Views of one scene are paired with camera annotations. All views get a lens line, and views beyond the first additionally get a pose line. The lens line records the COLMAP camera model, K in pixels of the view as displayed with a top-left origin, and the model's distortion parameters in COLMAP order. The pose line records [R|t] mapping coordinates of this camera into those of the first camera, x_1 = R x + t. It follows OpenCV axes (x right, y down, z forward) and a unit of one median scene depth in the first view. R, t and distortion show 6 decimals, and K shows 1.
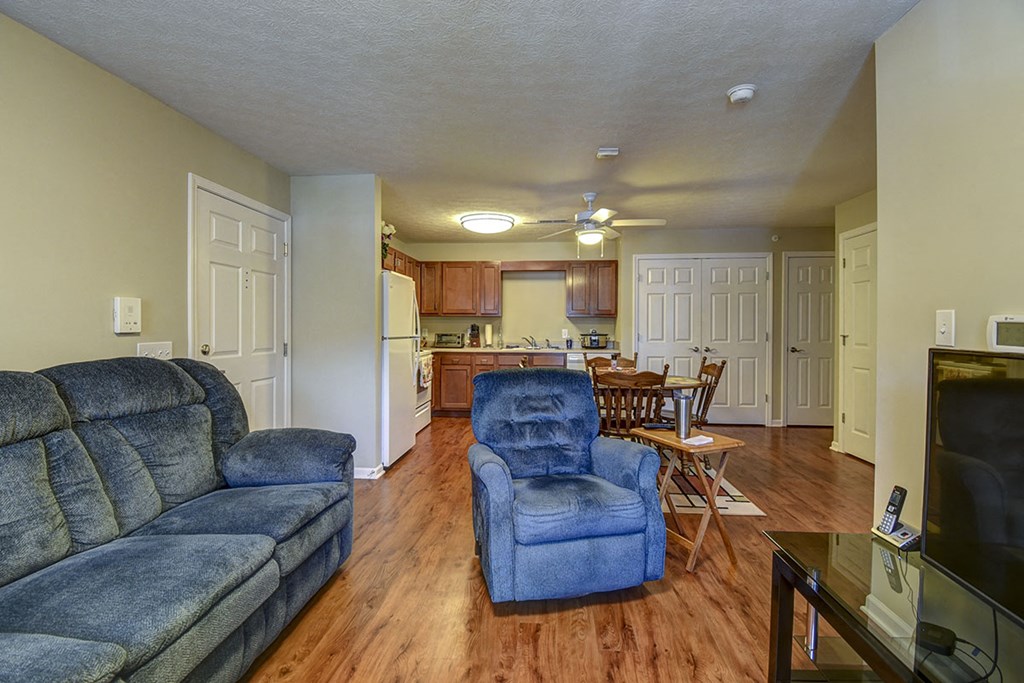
lens RADIAL K [[378.8, 0, 513.8], [0, 378.8, 333.7], [0, 0, 1]] dist [0.000226, 0.000019]
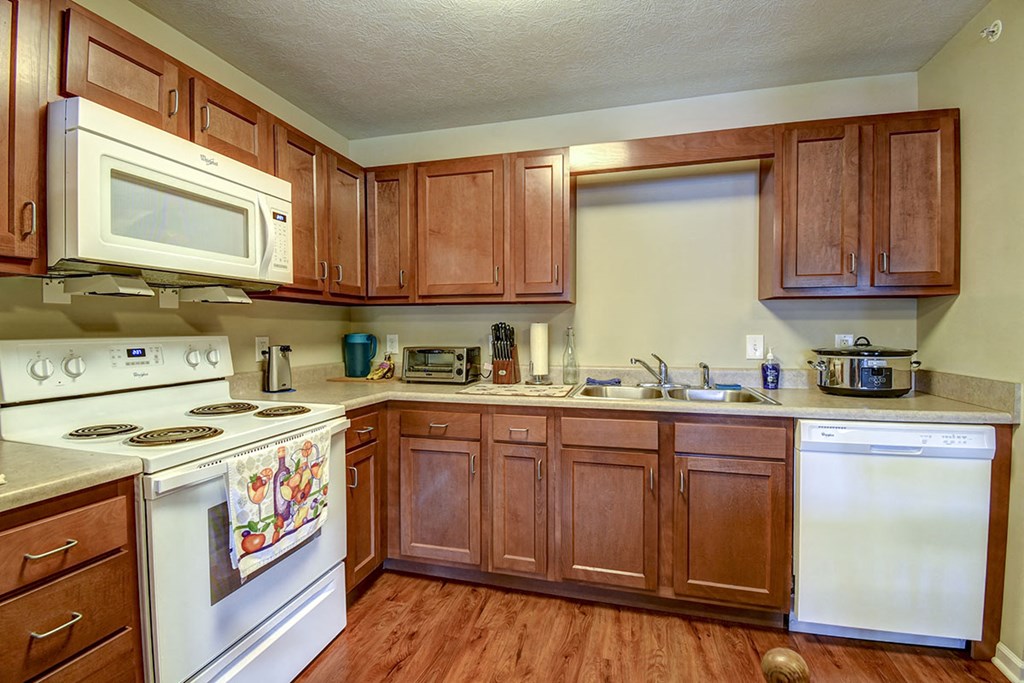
lens RADIAL K [[453.6, 0, 511.1], [0, 453.6, 339.4], [0, 0, 1]] dist [-0.019042, -0.002476]
pose [[0.979284, -0.004244, -0.202445, -0.001943], [0.006132, 0.999943, 0.008699, -0.012620], [0.202396, -0.009760, 0.979255, 0.560756]]
